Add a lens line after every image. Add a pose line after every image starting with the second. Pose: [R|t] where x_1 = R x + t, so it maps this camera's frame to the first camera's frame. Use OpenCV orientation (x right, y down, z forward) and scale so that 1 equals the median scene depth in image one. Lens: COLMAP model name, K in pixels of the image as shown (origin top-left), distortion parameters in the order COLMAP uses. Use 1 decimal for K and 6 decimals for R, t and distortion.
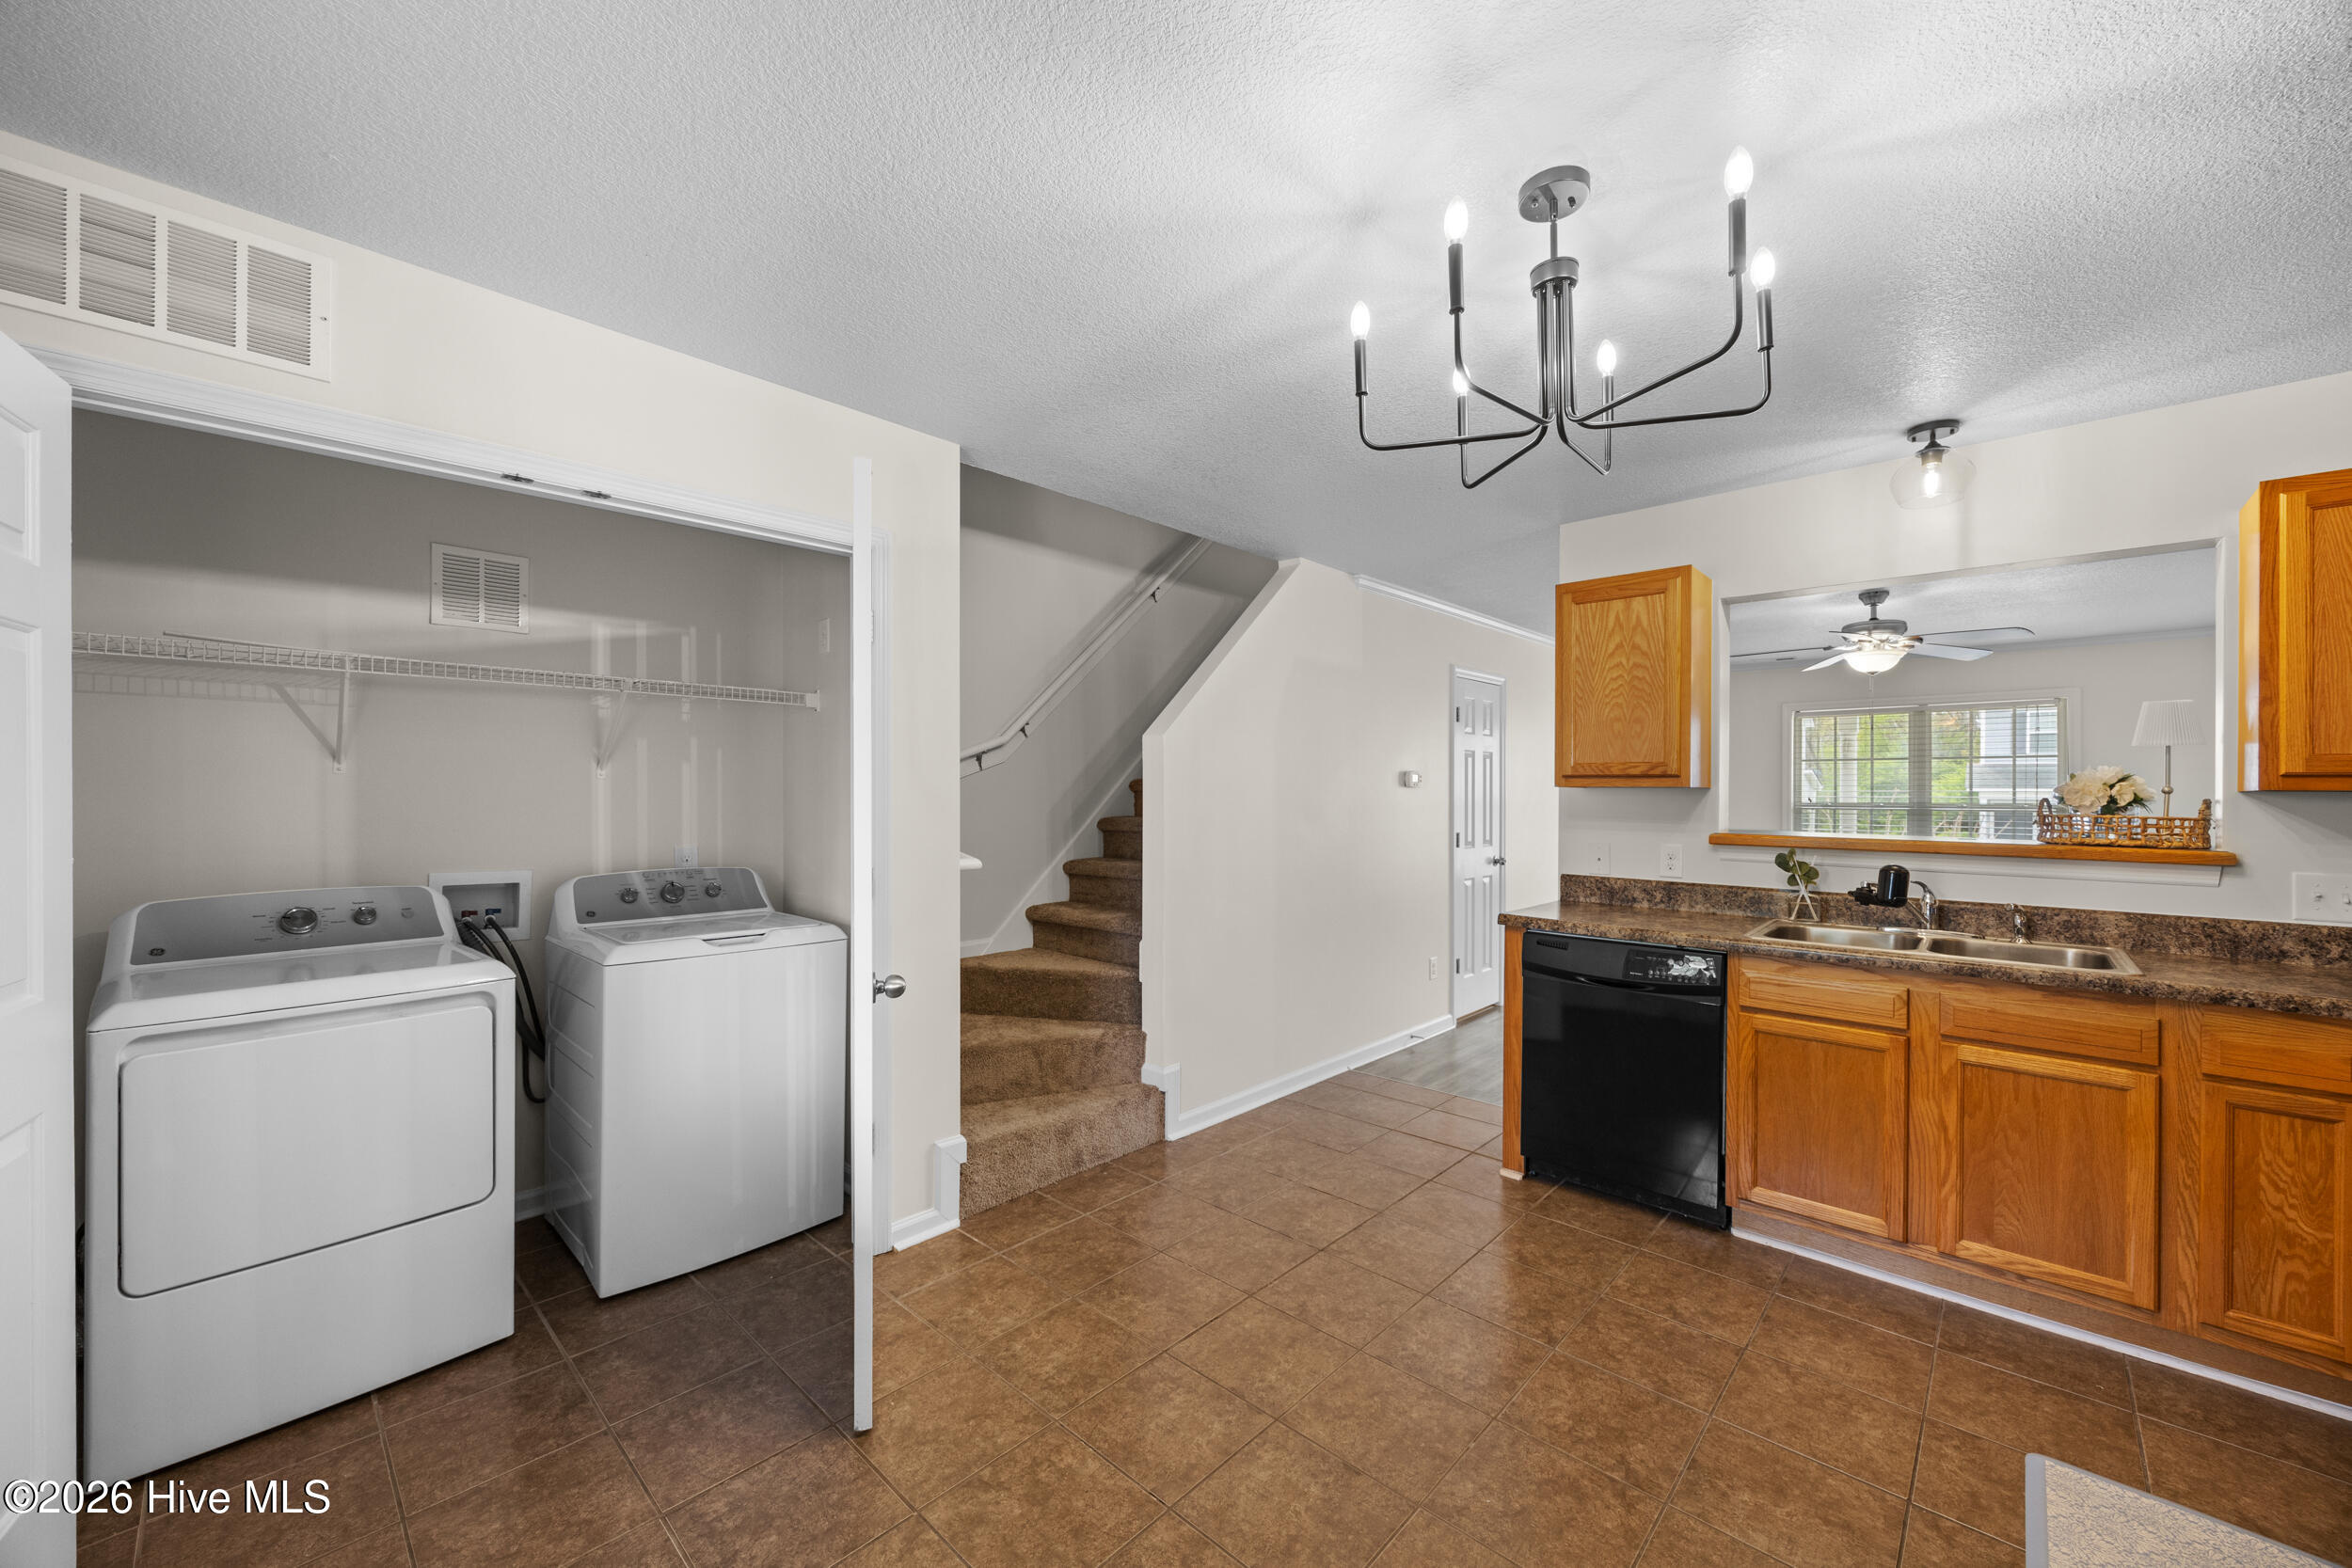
lens RADIAL K [[893.5, 0, 1164.7], [0, 893.5, 788.6], [0, 0, 1]] dist [-0.000811, -0.000301]
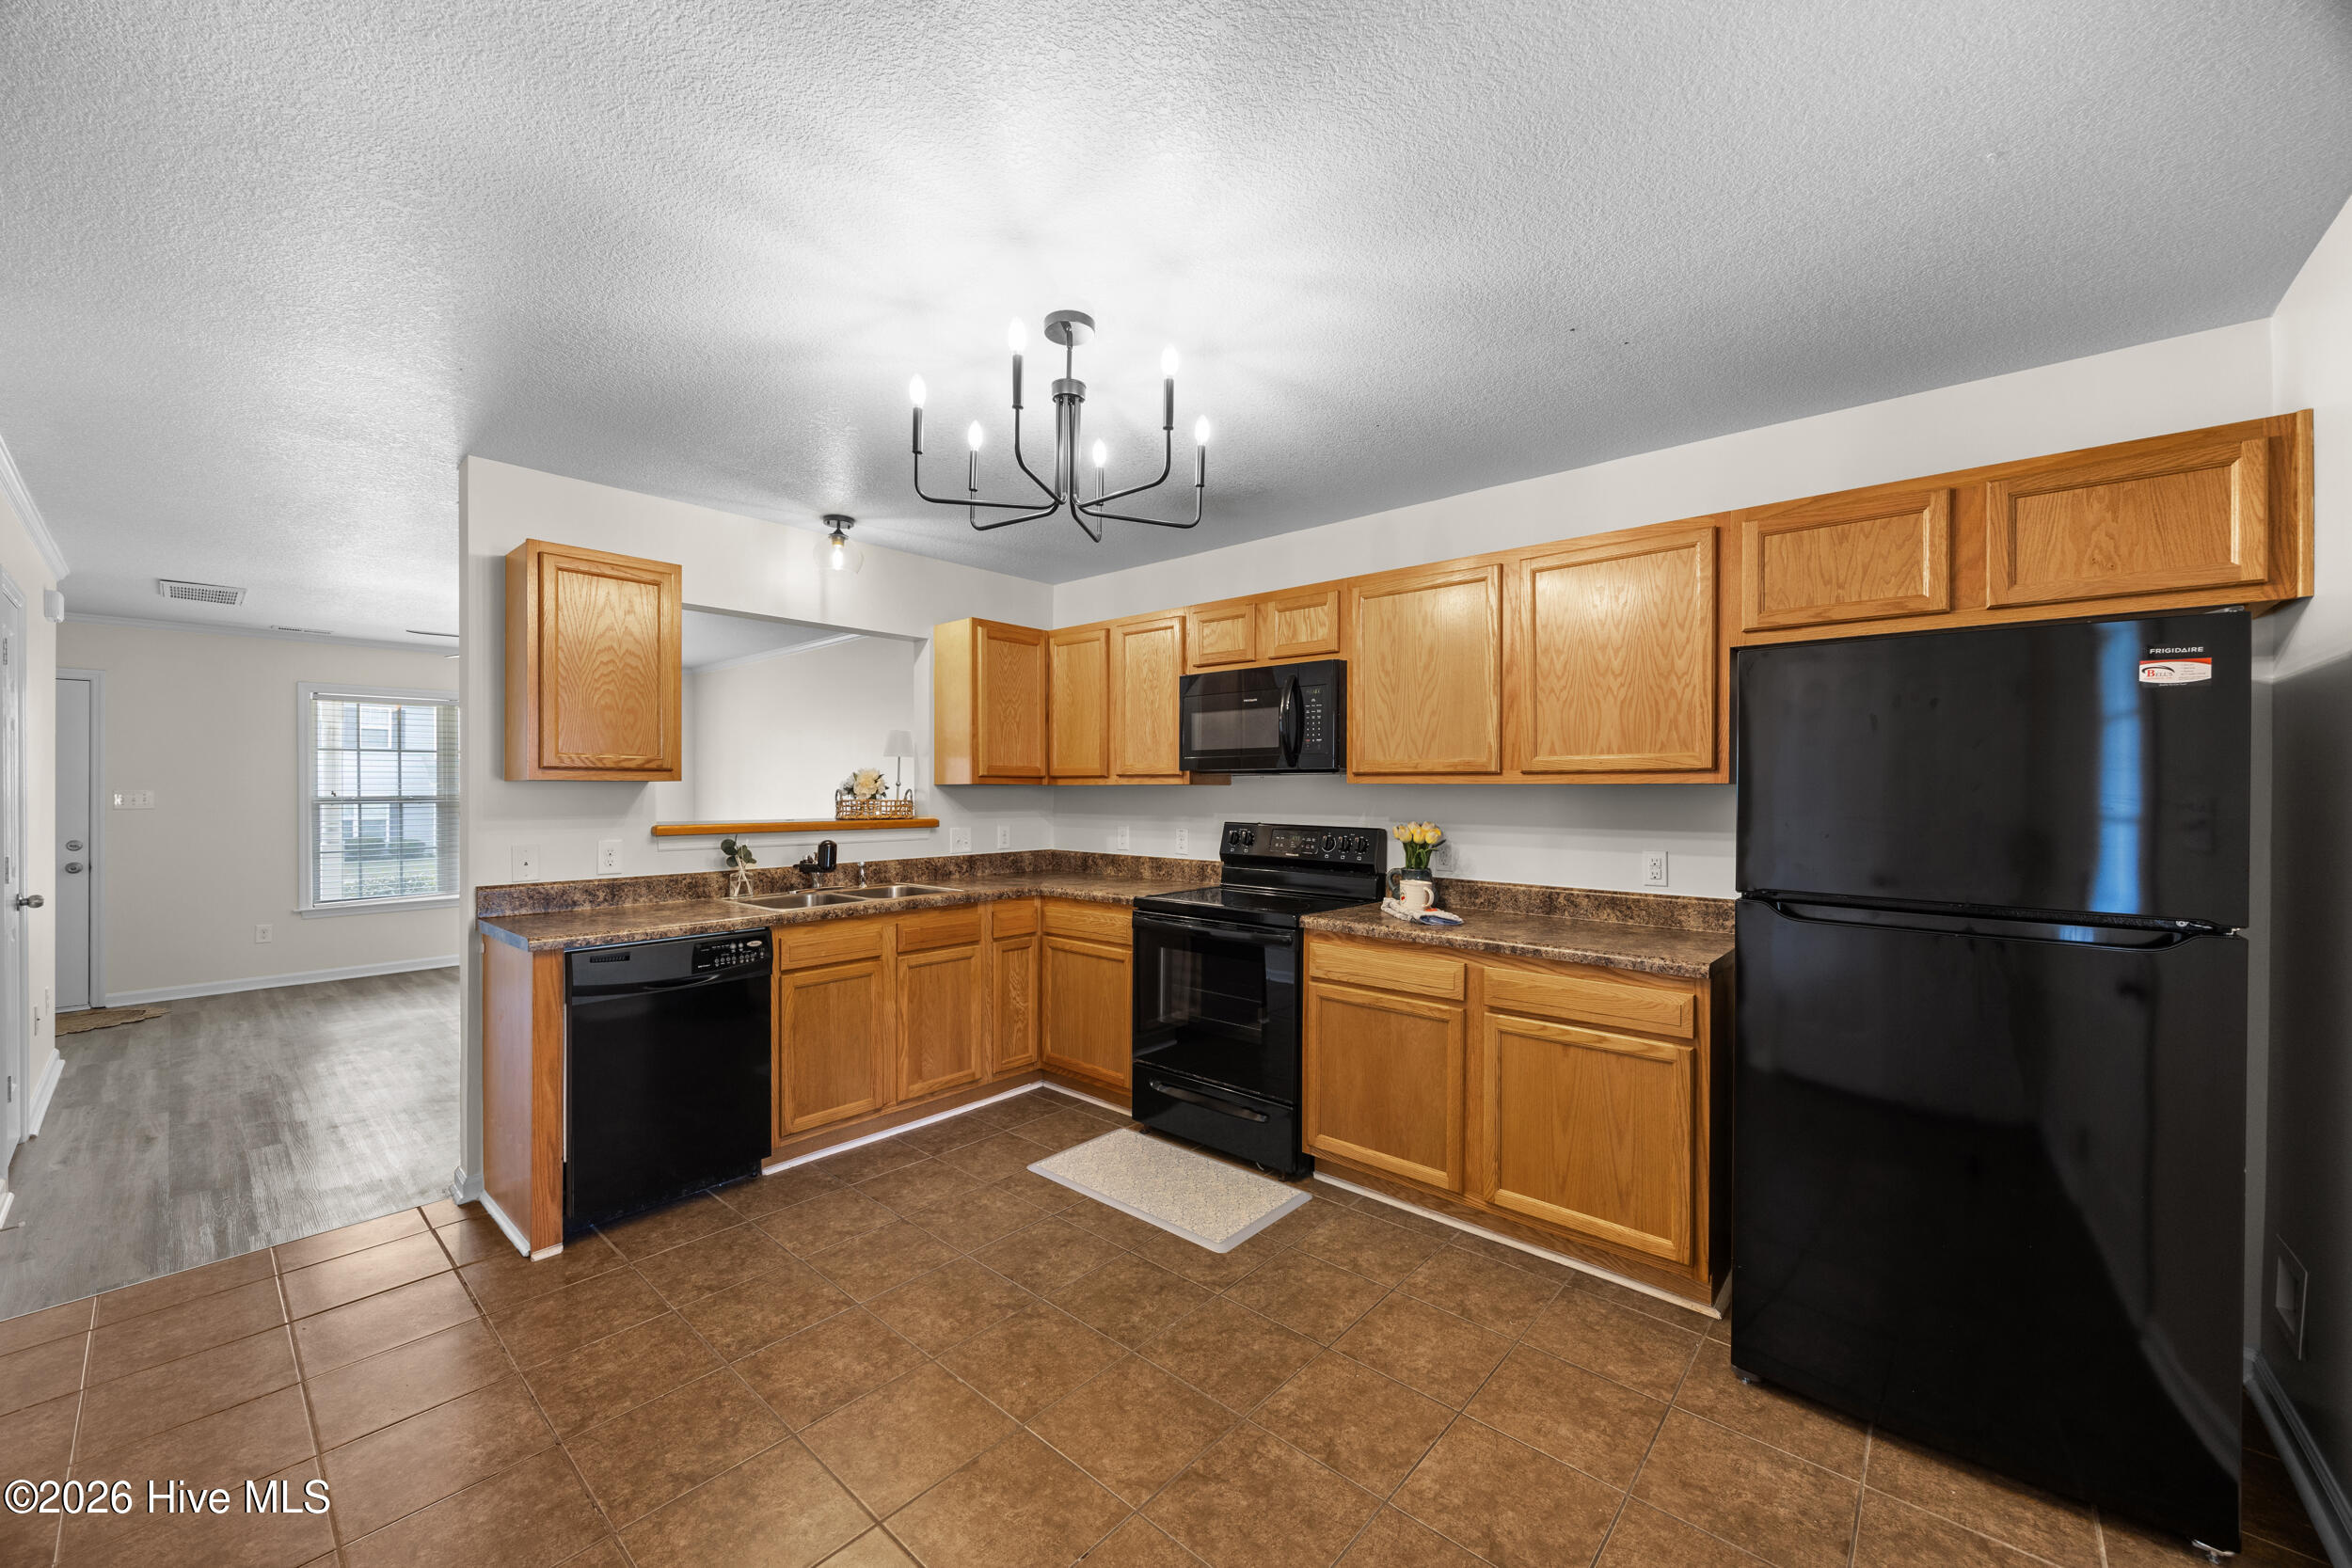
lens RADIAL K [[893.5, 0, 1164.7], [0, 893.5, 788.6], [0, 0, 1]] dist [-0.000811, -0.000301]
pose [[-0.034076, -0.006212, 0.999400, -0.531156], [-0.003758, 0.999974, 0.006087, -0.001526], [-0.999412, -0.003548, -0.034098, 0.549615]]
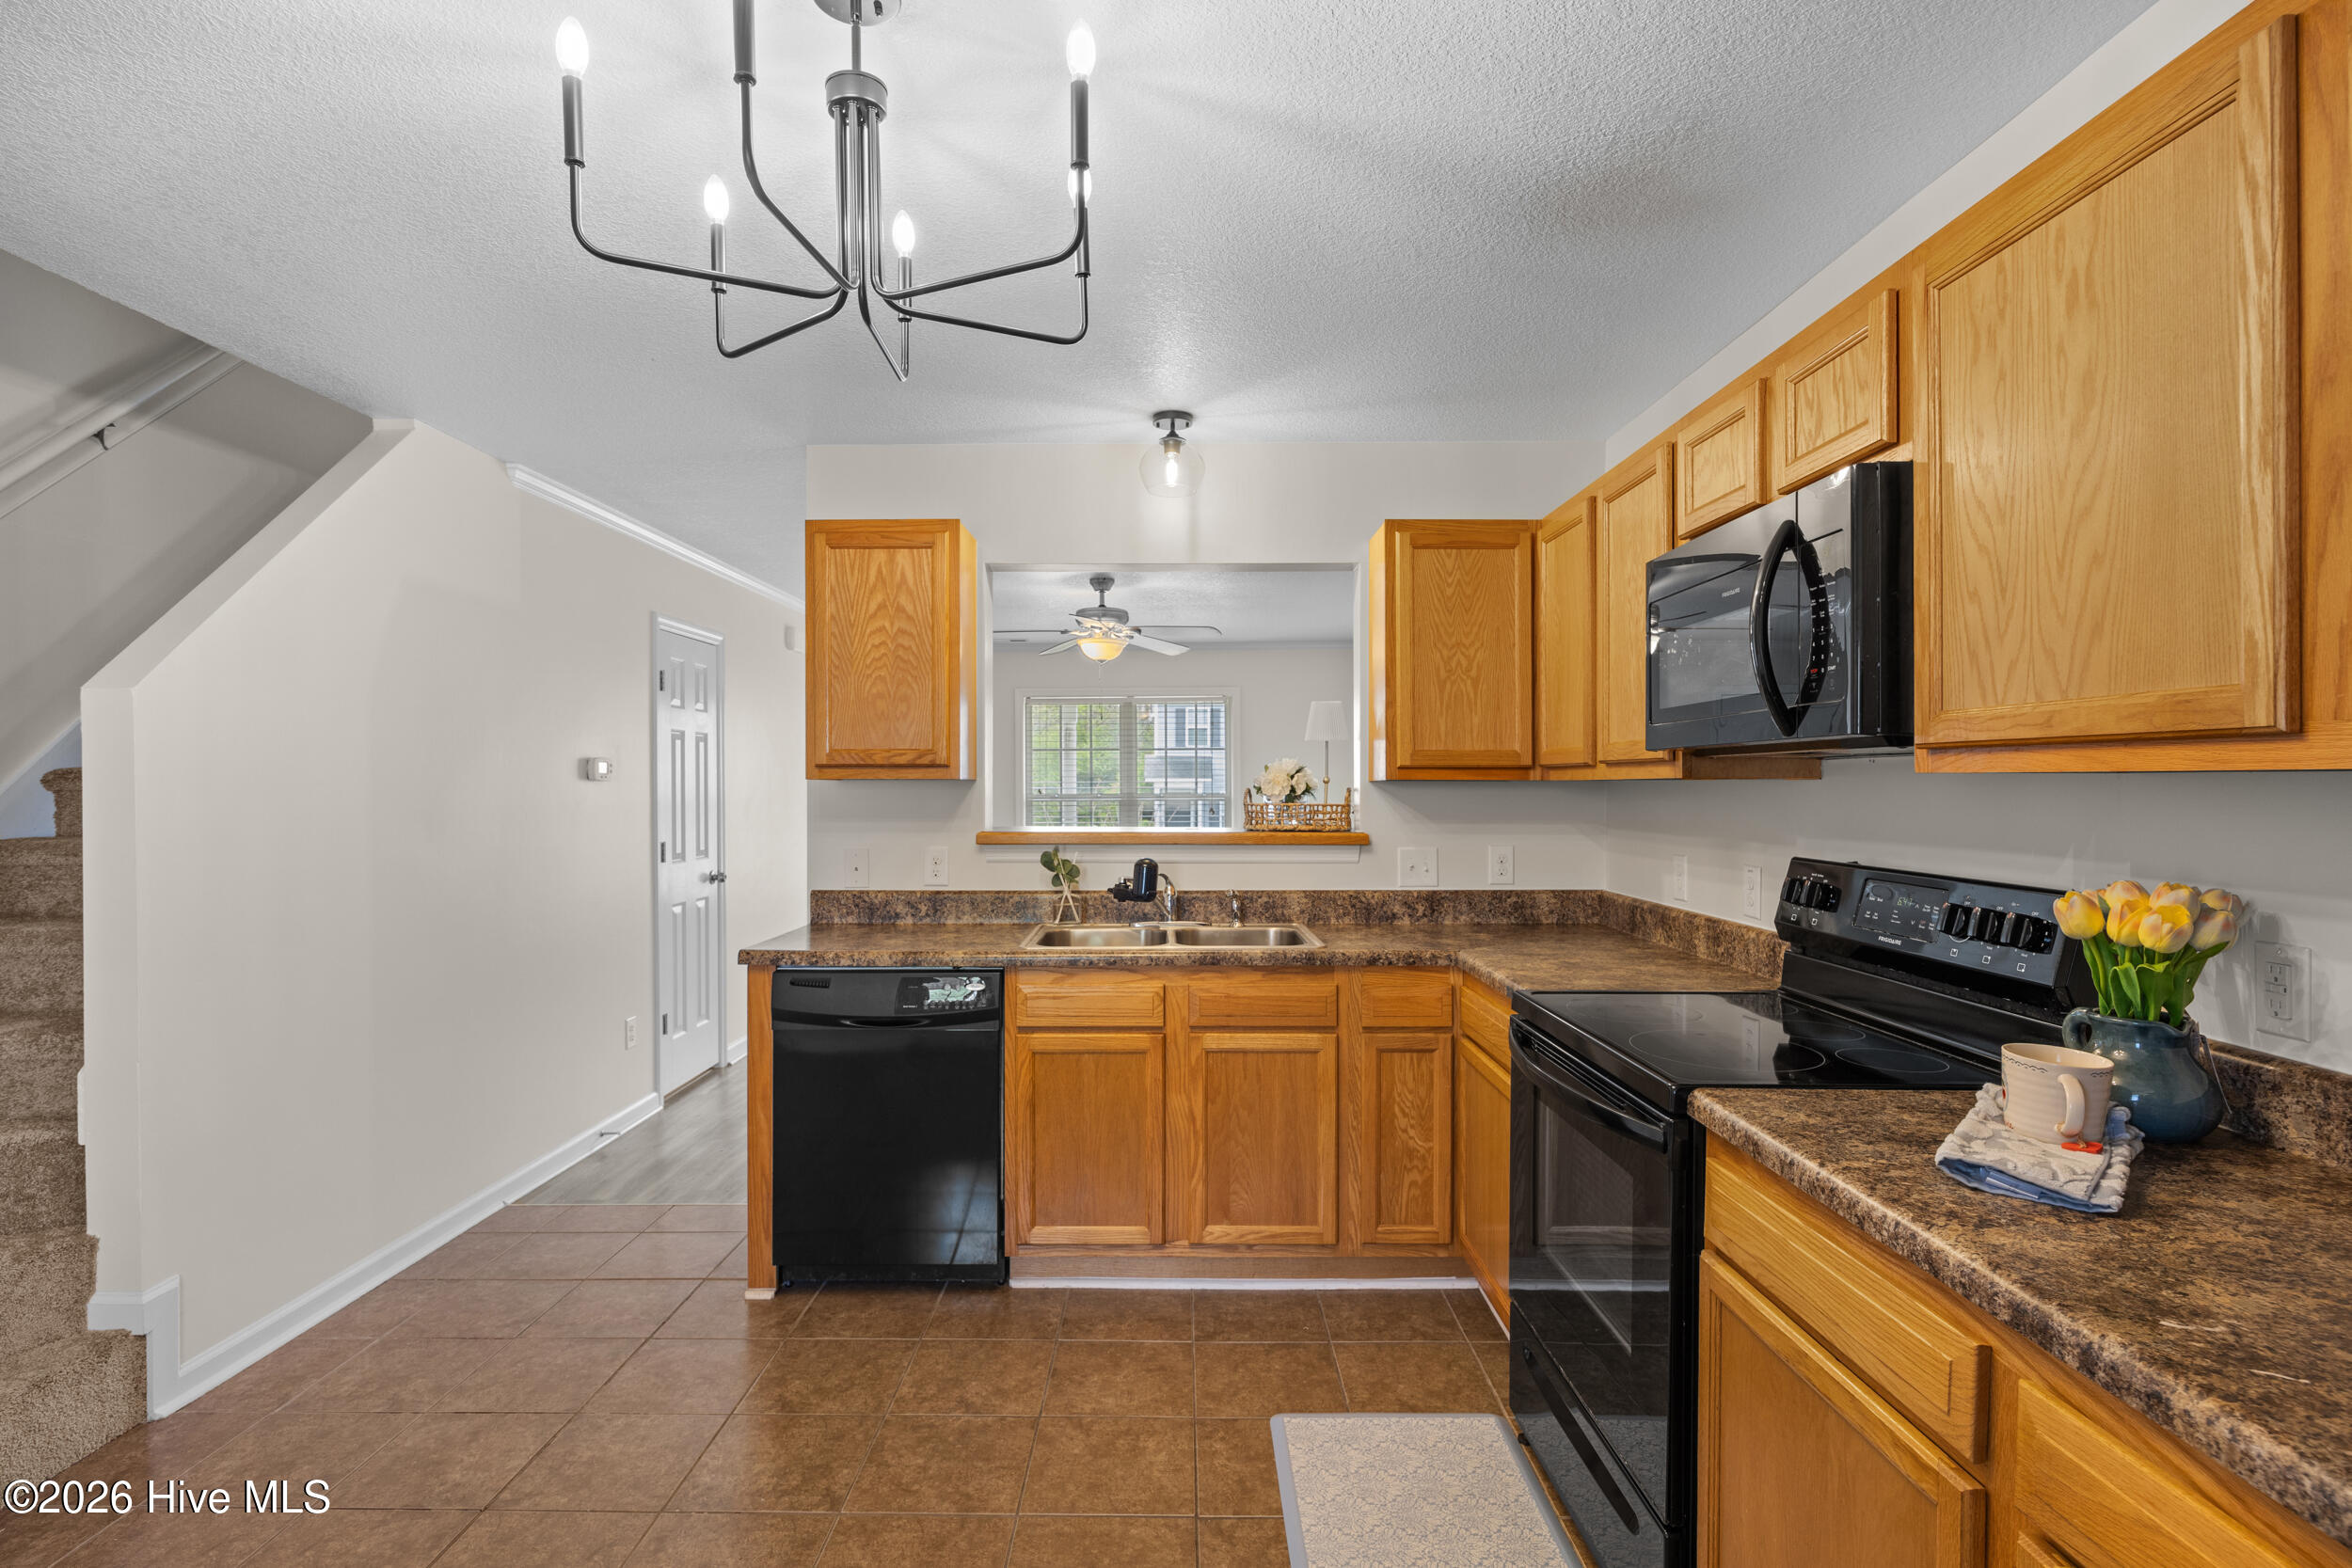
lens RADIAL K [[1139.2, 0, 1165.8], [0, 1139.2, 783.0], [0, 0, 1]] dist [-0.014543, 0.000374]
pose [[0.728988, -0.006332, 0.684497, -0.016506], [0.005265, 0.999980, 0.003643, -0.000887], [-0.684506, 0.000948, 0.729006, 0.081296]]
